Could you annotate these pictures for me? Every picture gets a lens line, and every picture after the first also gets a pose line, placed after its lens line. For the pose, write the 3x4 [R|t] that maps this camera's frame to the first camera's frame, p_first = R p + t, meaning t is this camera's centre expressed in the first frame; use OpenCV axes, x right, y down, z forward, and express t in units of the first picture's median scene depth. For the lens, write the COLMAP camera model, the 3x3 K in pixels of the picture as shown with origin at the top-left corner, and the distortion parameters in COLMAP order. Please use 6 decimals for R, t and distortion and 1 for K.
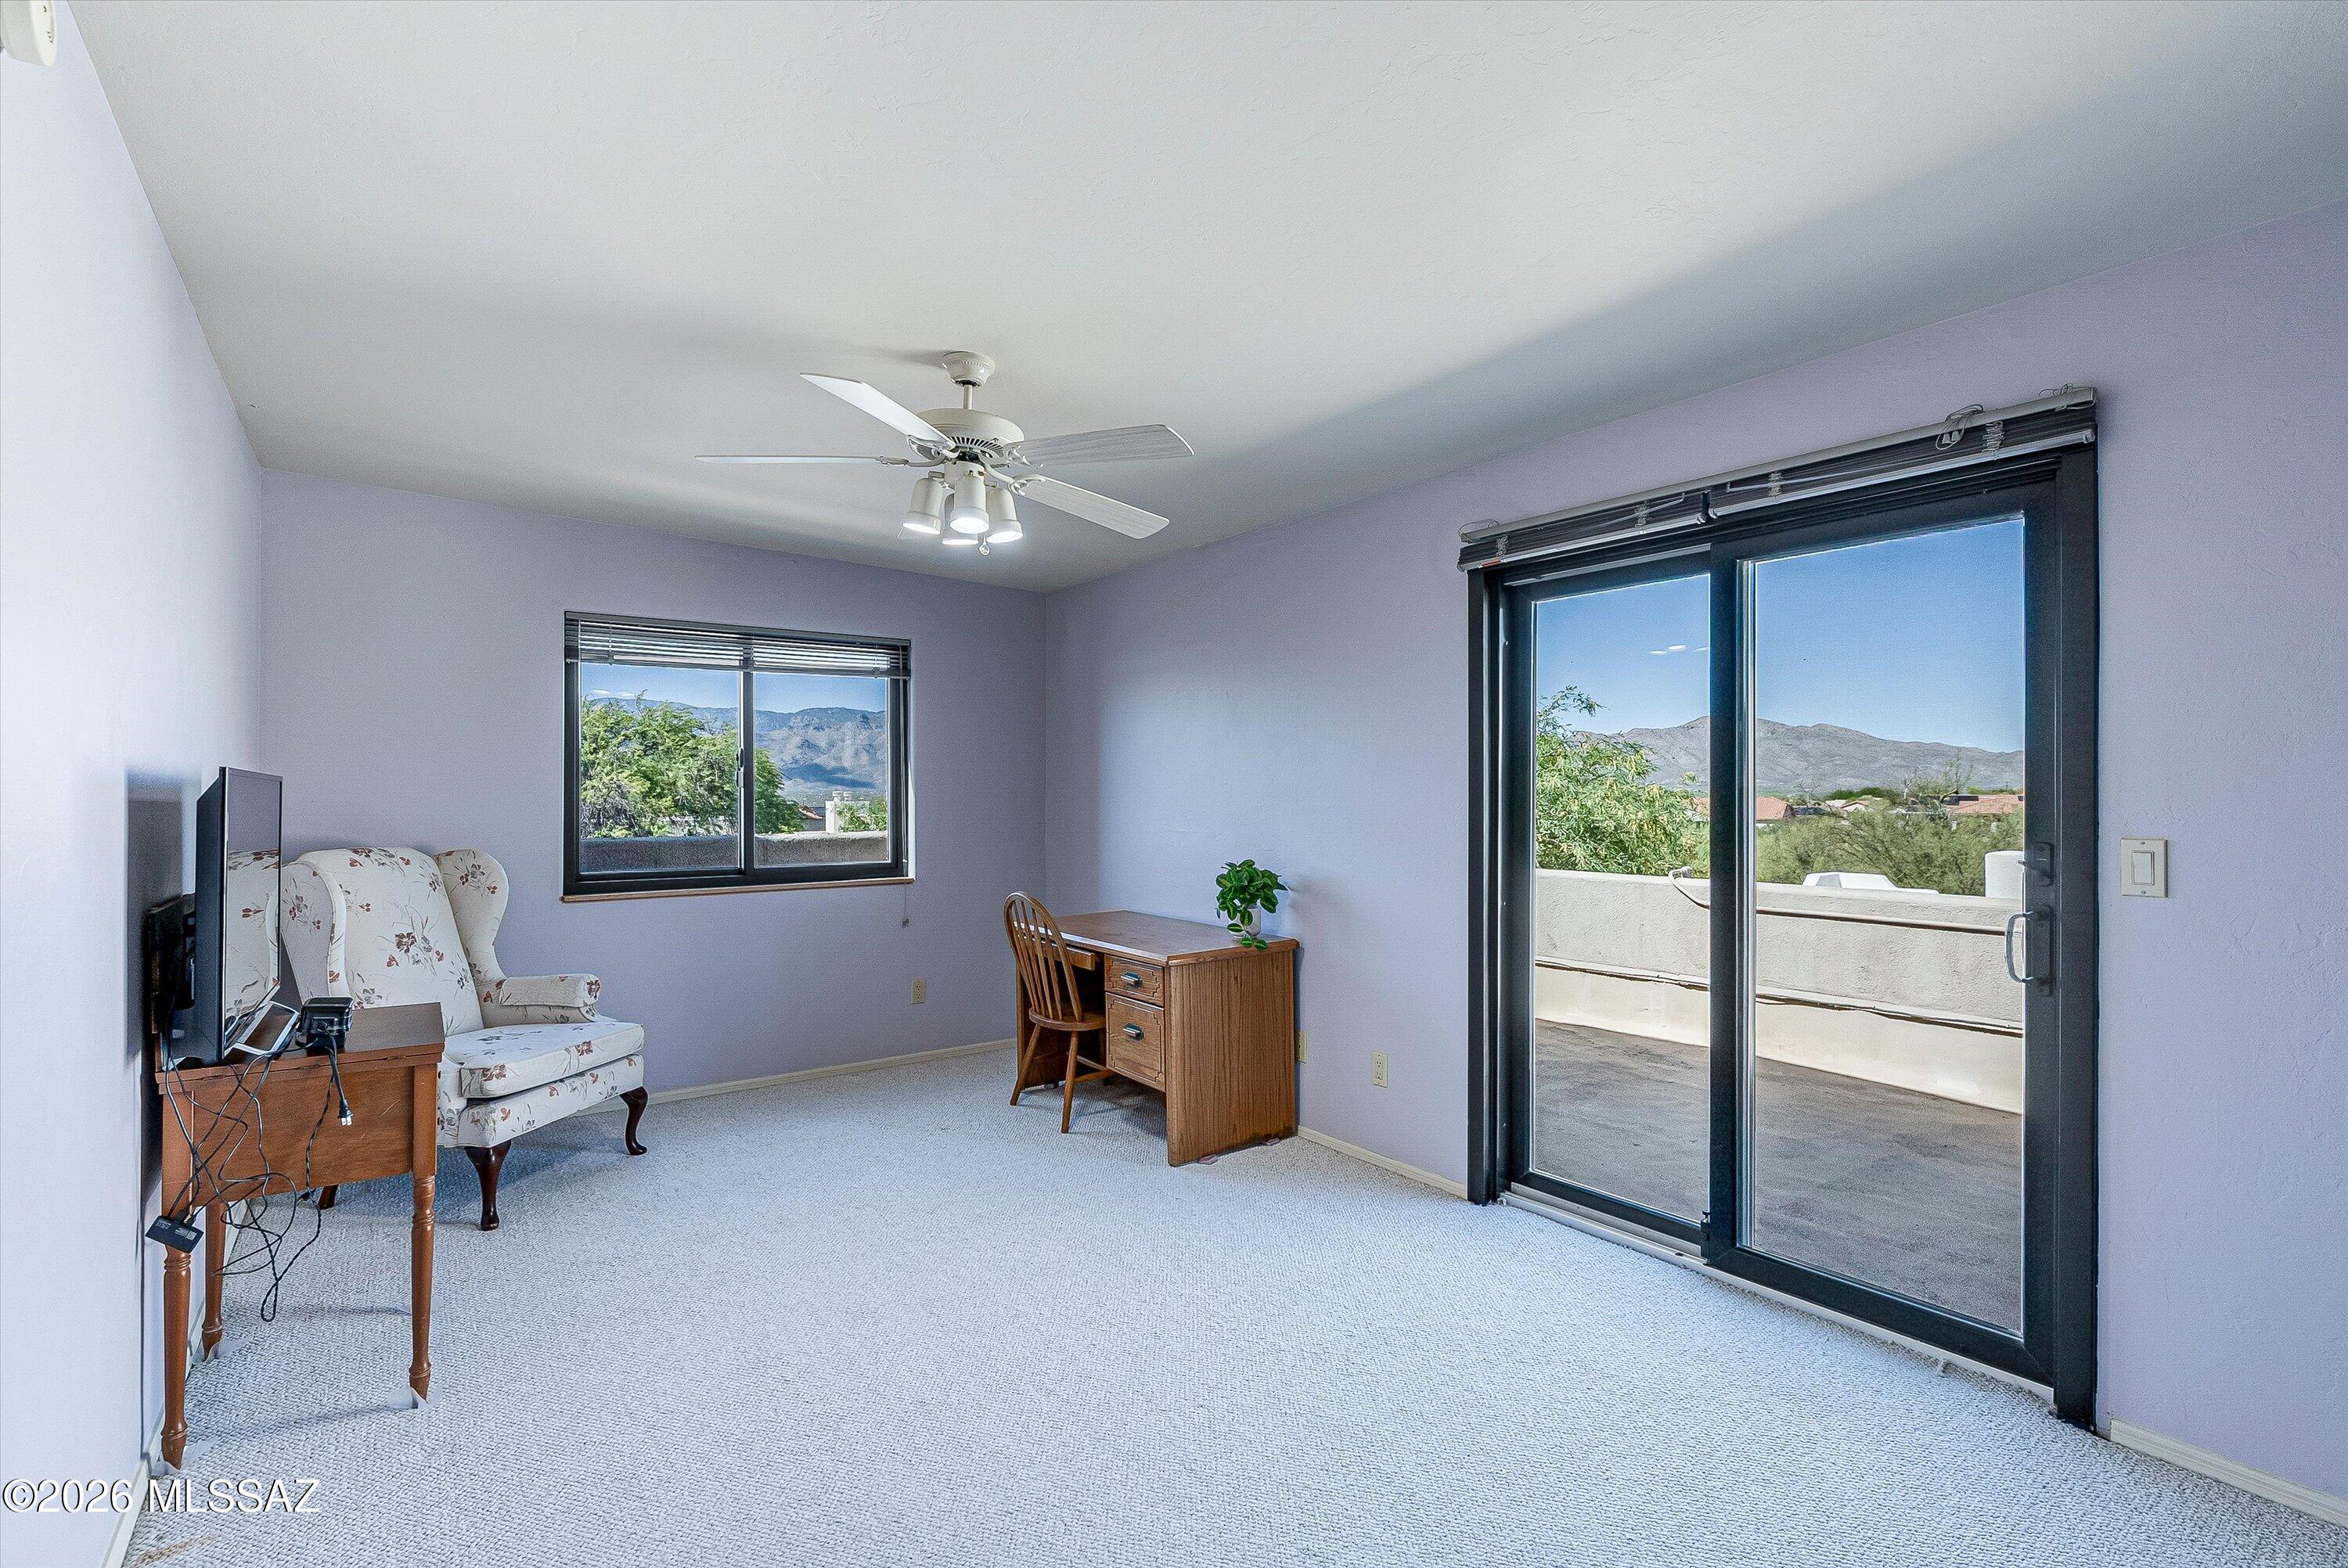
lens RADIAL K [[1079.7, 0, 1178.1], [0, 1079.7, 792.2], [0, 0, 1]] dist [0.001222, 0.000056]
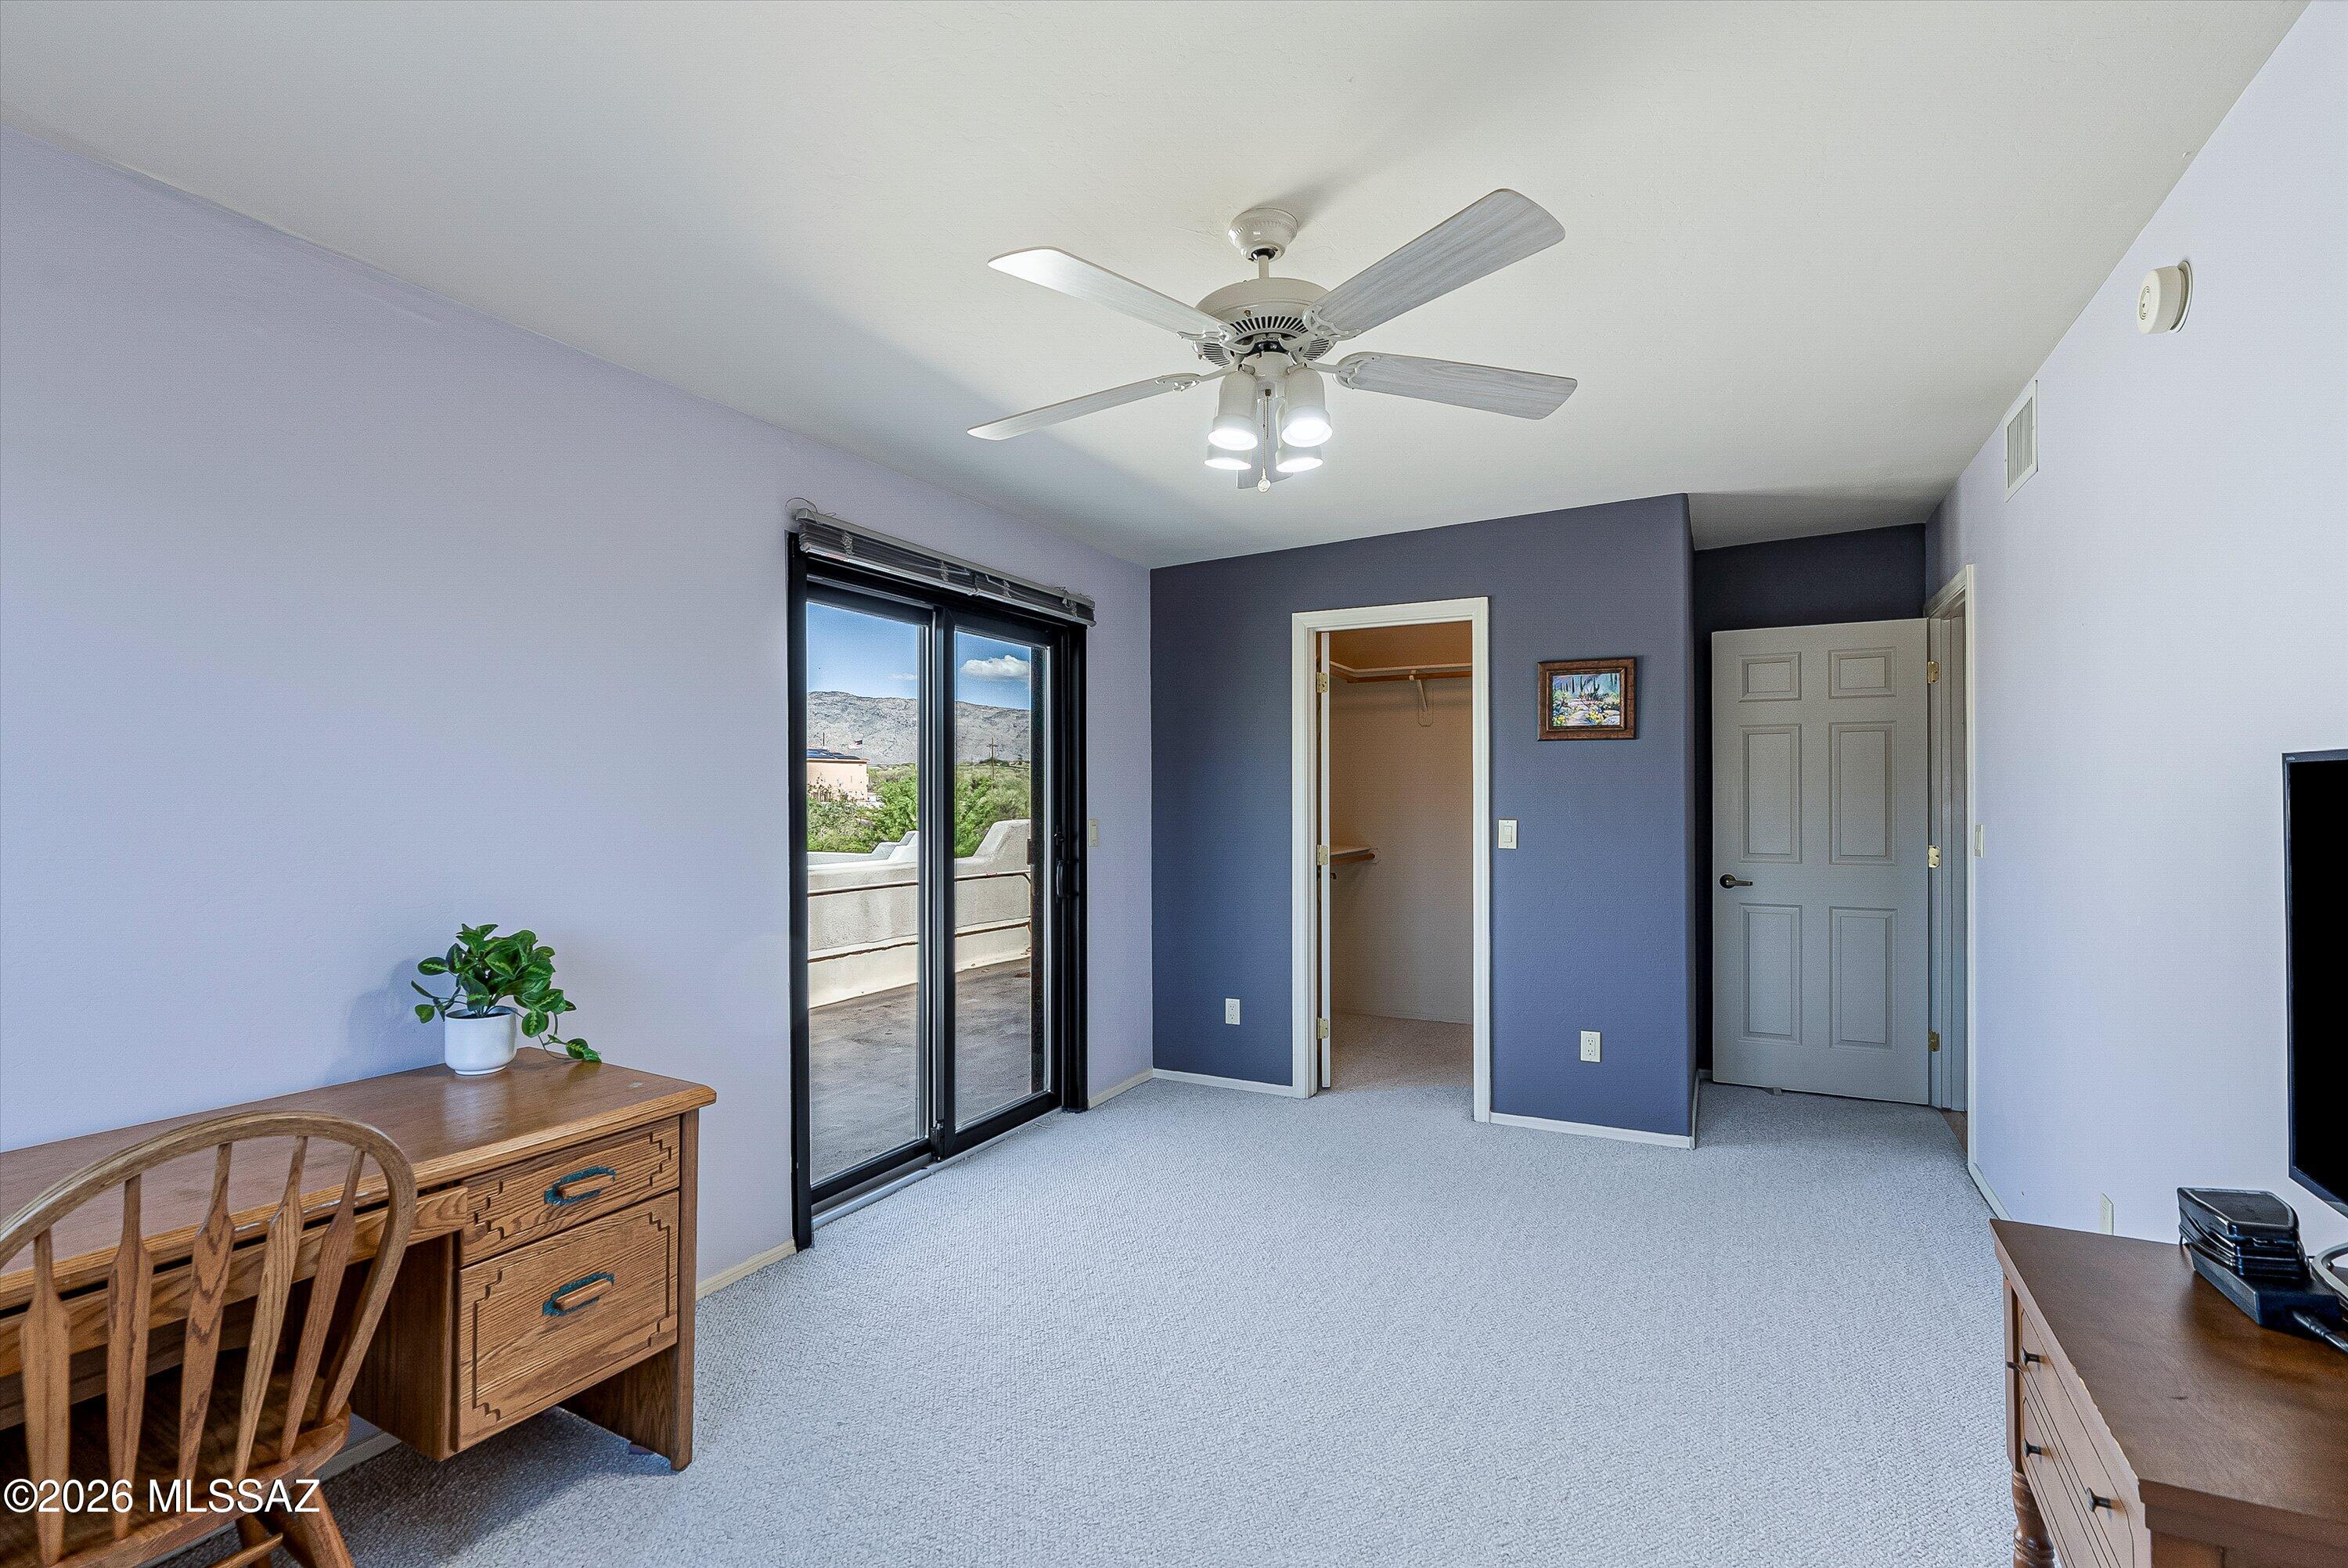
lens RADIAL K [[1079.7, 0, 1178.1], [0, 1079.7, 792.2], [0, 0, 1]] dist [0.001222, 0.000056]
pose [[-0.447624, 0.006650, 0.894197, -0.764375], [-0.000150, 0.999972, -0.007512, 0.004094], [-0.894222, -0.003497, -0.447611, 1.266009]]
